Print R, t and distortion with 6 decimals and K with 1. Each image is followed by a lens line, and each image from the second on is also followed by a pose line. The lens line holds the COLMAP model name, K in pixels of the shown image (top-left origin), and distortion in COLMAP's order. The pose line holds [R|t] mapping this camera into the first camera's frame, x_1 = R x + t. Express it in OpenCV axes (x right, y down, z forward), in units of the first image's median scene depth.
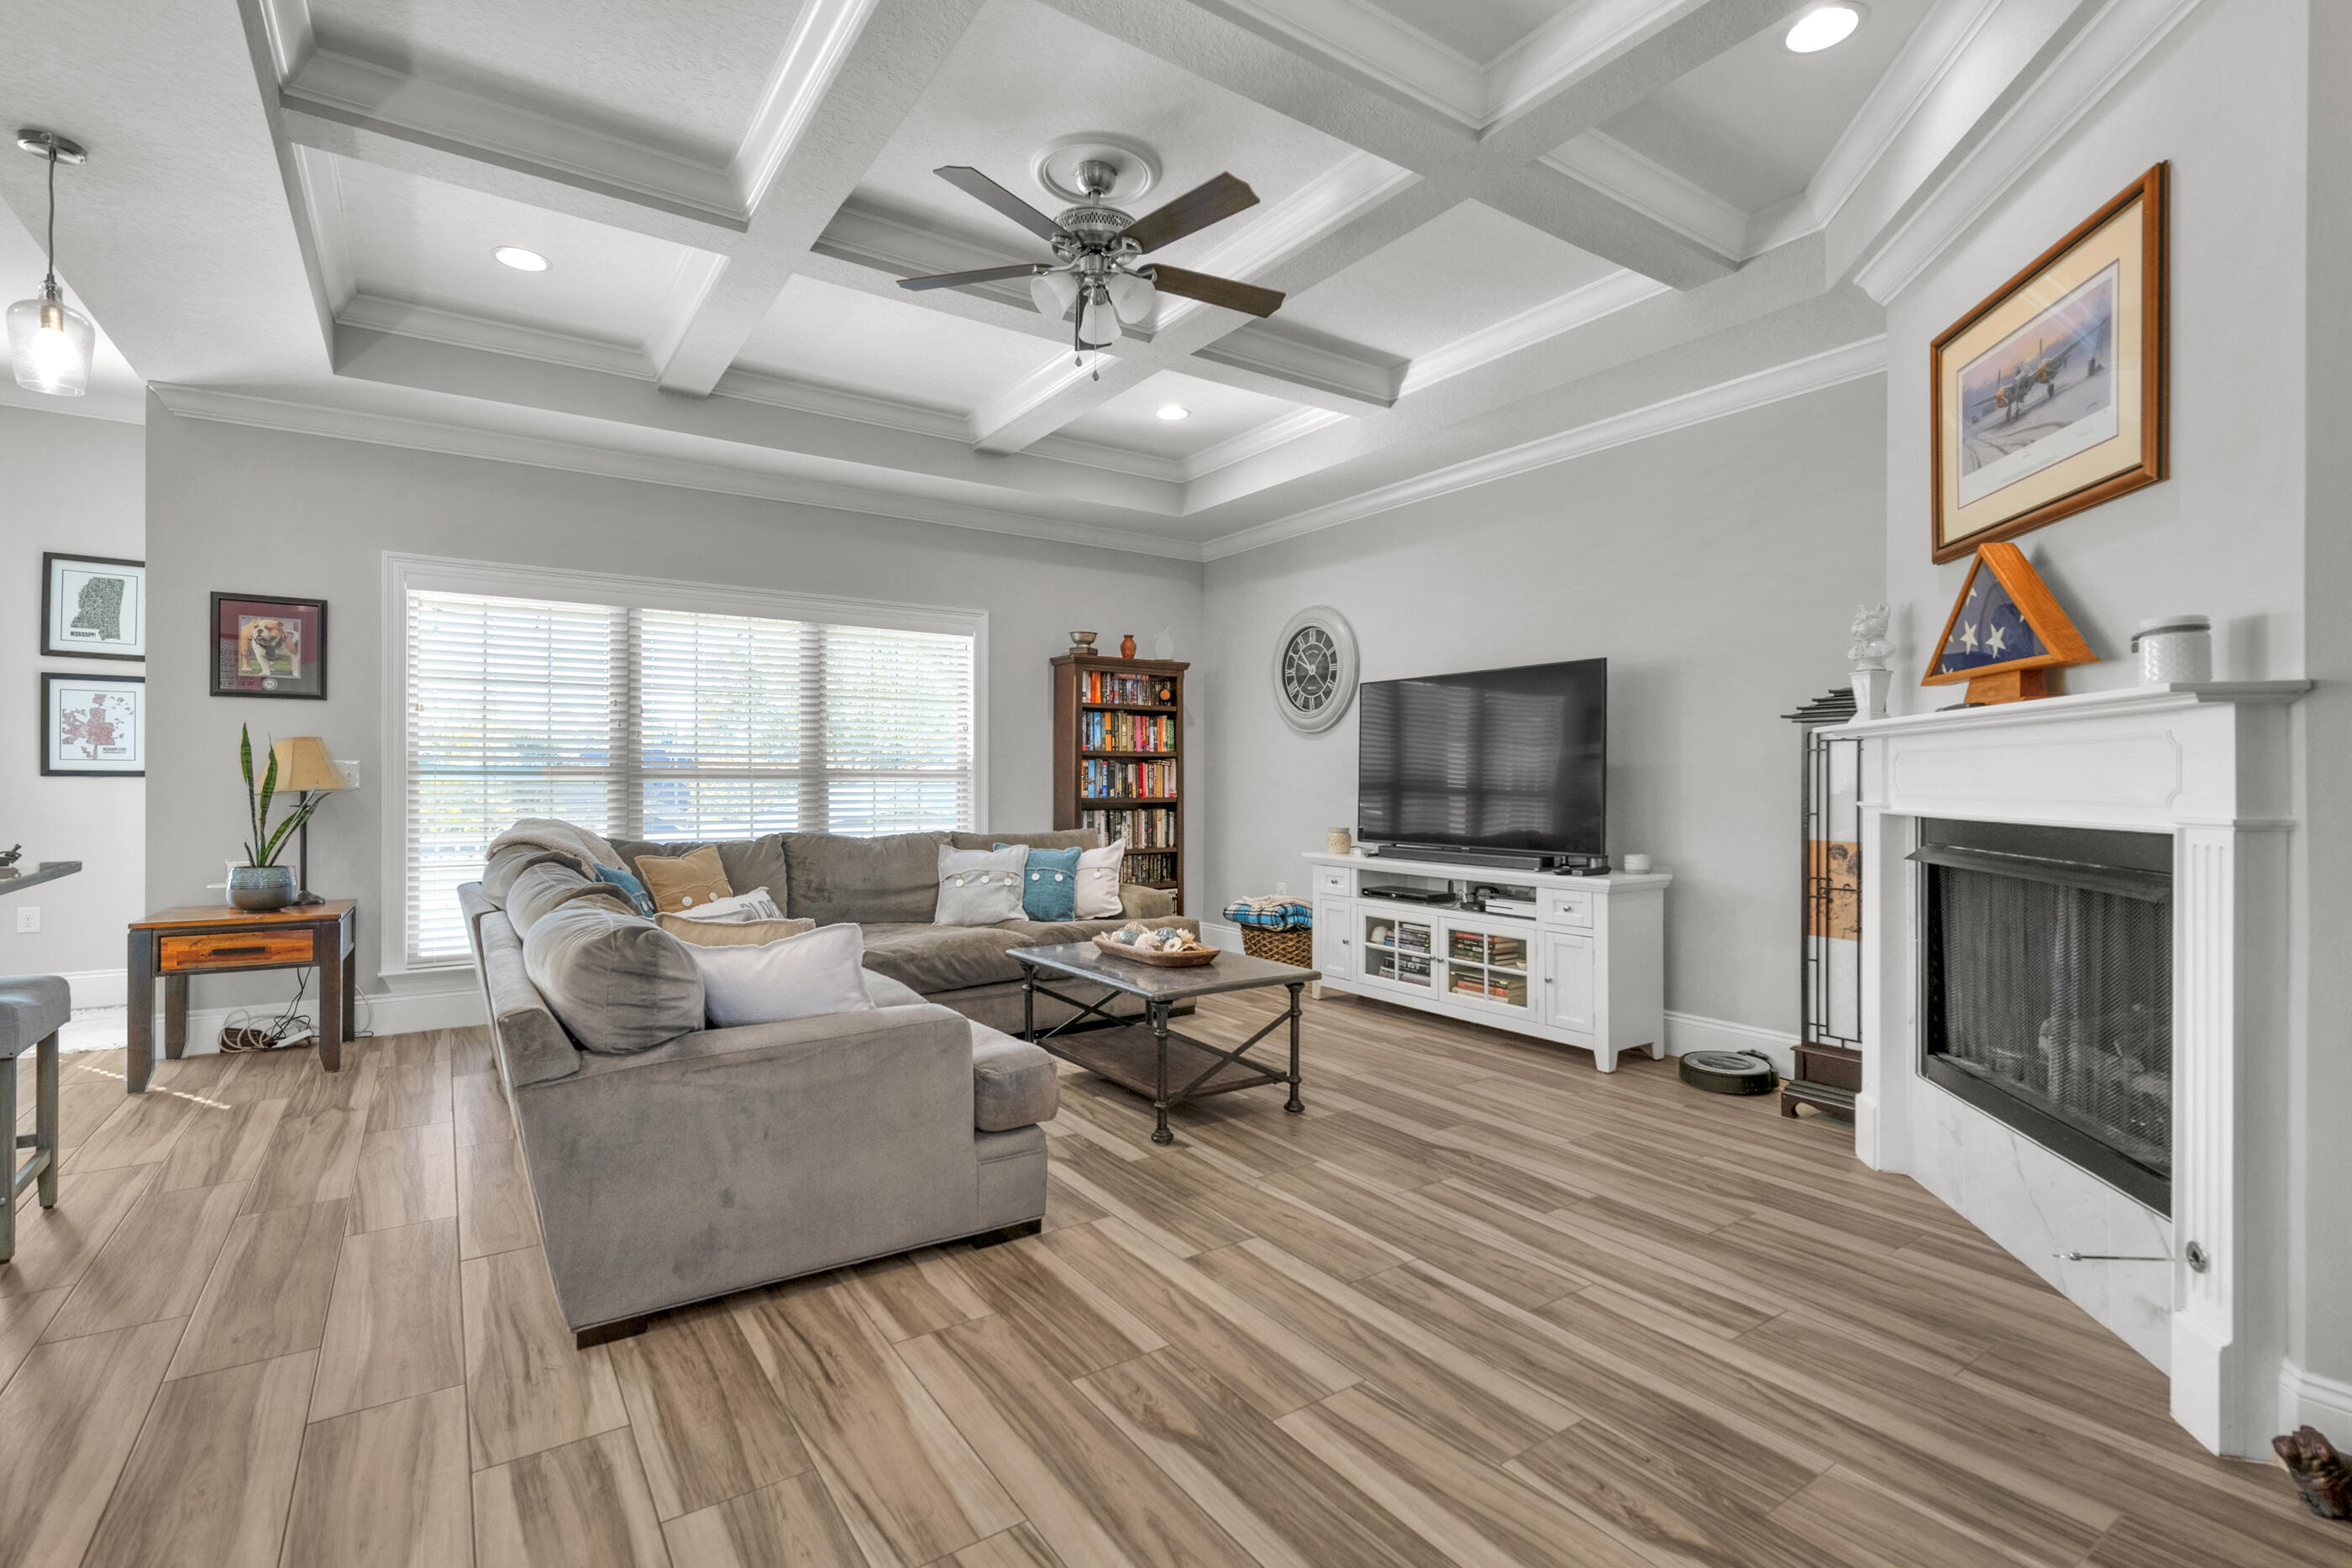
lens RADIAL K [[1163.0, 0, 1227.7], [0, 1163.0, 762.3], [0, 0, 1]] dist [0.001369, 0.001880]
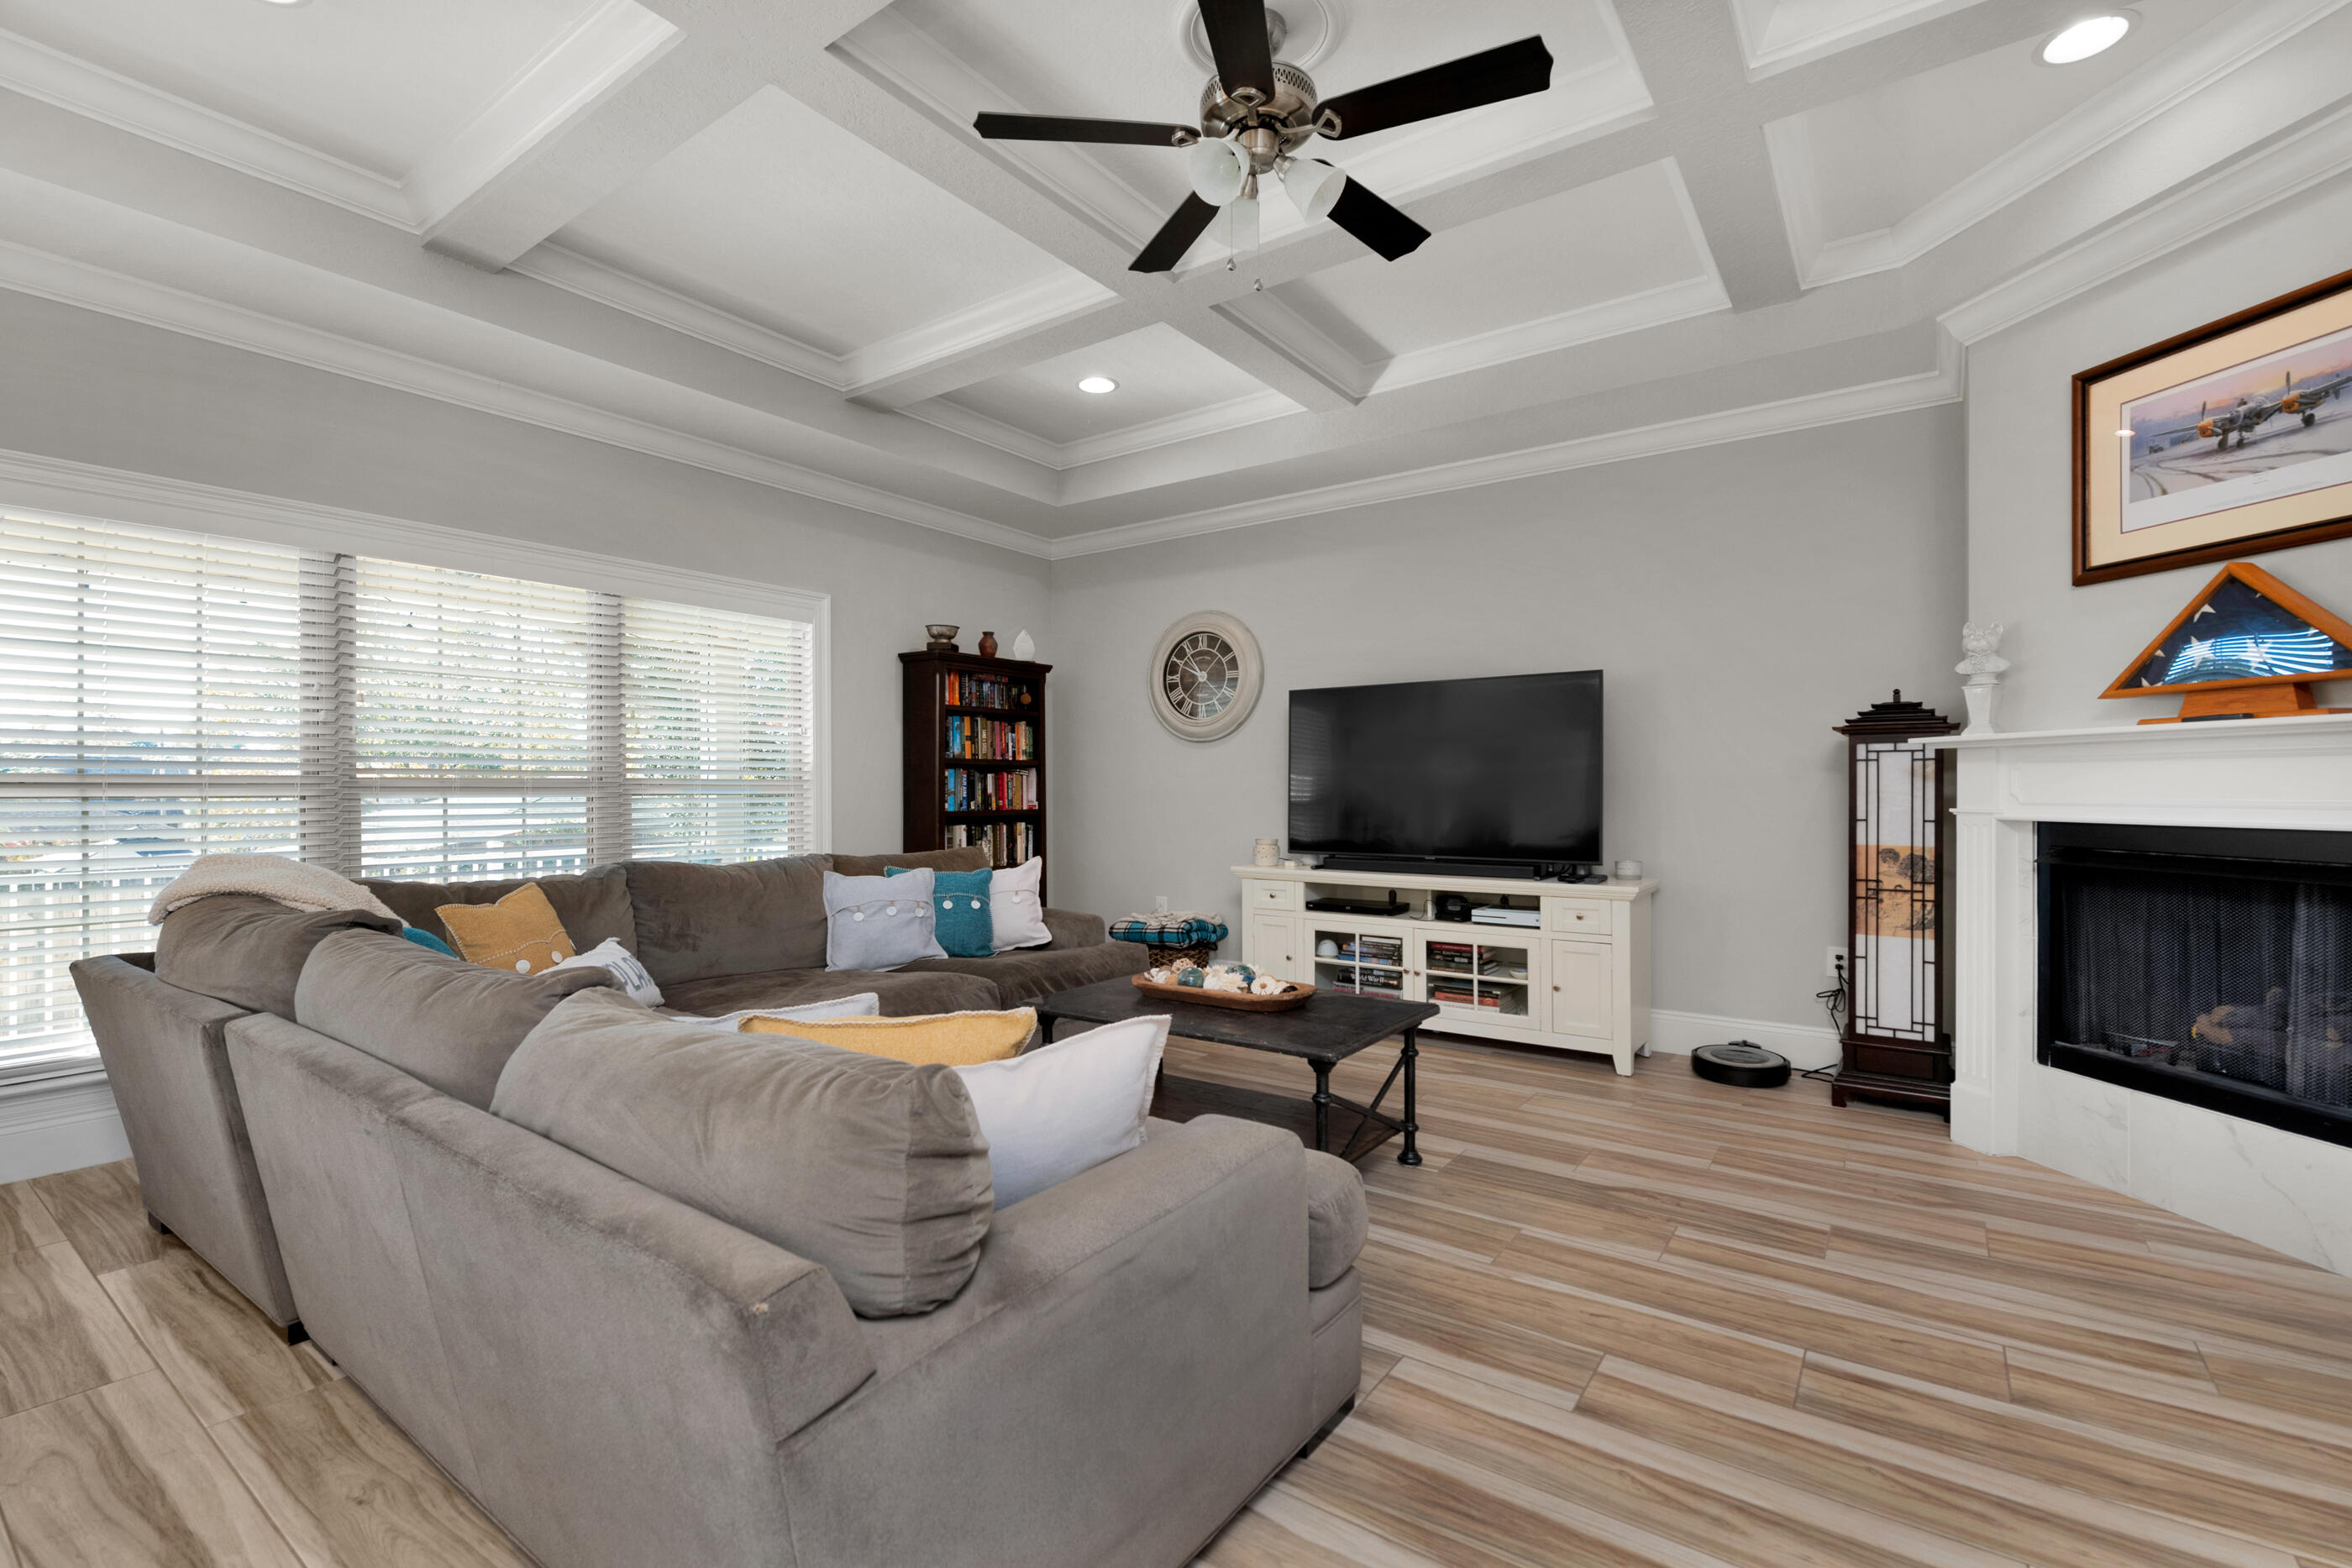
lens RADIAL K [[1043.9, 0, 1293.1], [0, 1043.9, 780.5], [0, 0, 1]] dist [-0.002591, -0.001609]
pose [[0.929402, -0.001874, 0.369065, -0.242632], [-0.001028, 0.999970, 0.007668, 0.001066], [-0.369068, -0.007506, 0.929372, 0.222227]]
